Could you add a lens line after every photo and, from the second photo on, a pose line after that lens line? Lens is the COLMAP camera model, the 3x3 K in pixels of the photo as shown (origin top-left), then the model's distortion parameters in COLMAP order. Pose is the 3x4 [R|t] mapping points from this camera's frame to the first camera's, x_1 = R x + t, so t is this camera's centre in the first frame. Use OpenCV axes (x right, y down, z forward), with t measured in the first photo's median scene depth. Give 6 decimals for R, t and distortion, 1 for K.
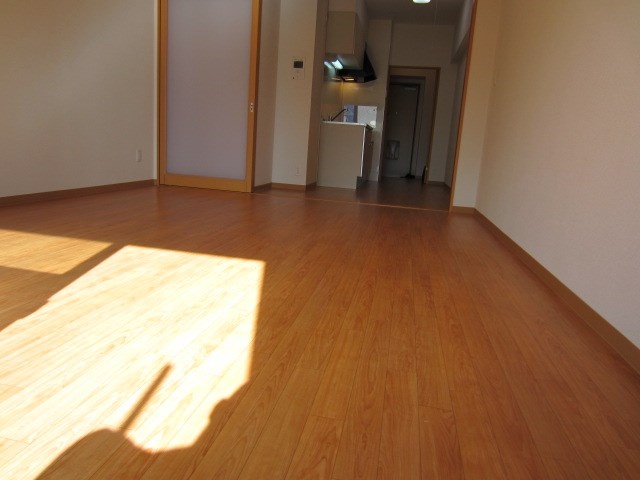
lens RADIAL K [[455.1, 0, 318.1], [0, 455.1, 237.1], [0, 0, 1]] dist [-0.036491, 0.014773]
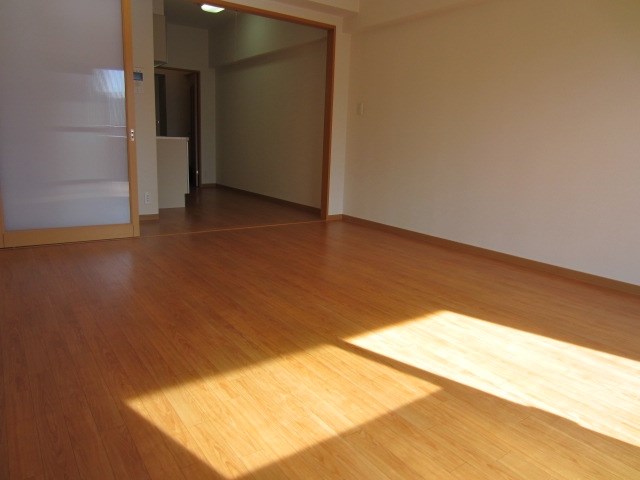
lens RADIAL K [[455.1, 0, 318.7], [0, 455.1, 236.3], [0, 0, 1]] dist [-0.036491, 0.014773]
pose [[0.681902, -0.195201, 0.704916, -1.327294], [0.157215, 0.980322, 0.119382, -0.380659], [-0.714348, 0.029416, 0.699172, 0.484682]]
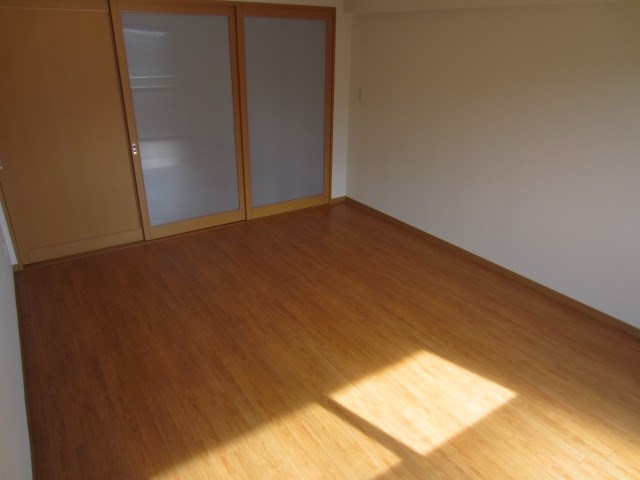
lens RADIAL K [[455.1, 0, 318.0], [0, 455.1, 237.1], [0, 0, 1]] dist [-0.036491, 0.014773]
pose [[0.707015, -0.336285, 0.622127, -1.223332], [0.174094, 0.935397, 0.307771, -0.838702], [-0.685435, -0.109290, 0.719885, 0.350584]]
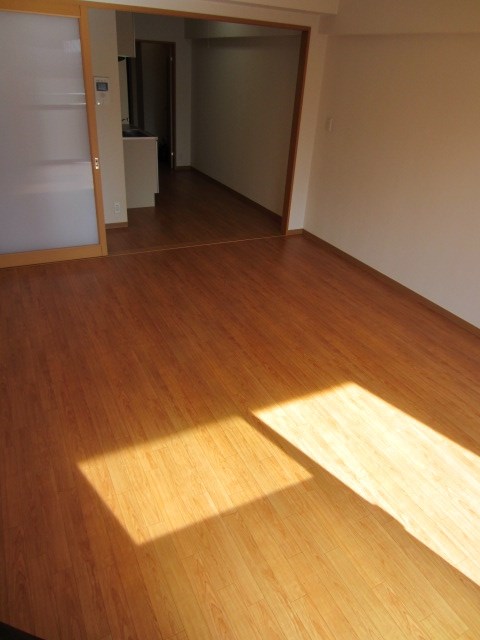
lens RADIAL K [[455.1, 0, 242.2], [0, 455.1, 319.5], [0, 0, 1]] dist [-0.036491, 0.014773]
pose [[0.786278, -0.324548, 0.525772, -1.201844], [0.116592, 0.913584, 0.389577, -0.797992], [-0.606773, -0.245015, 0.756171, 0.268681]]
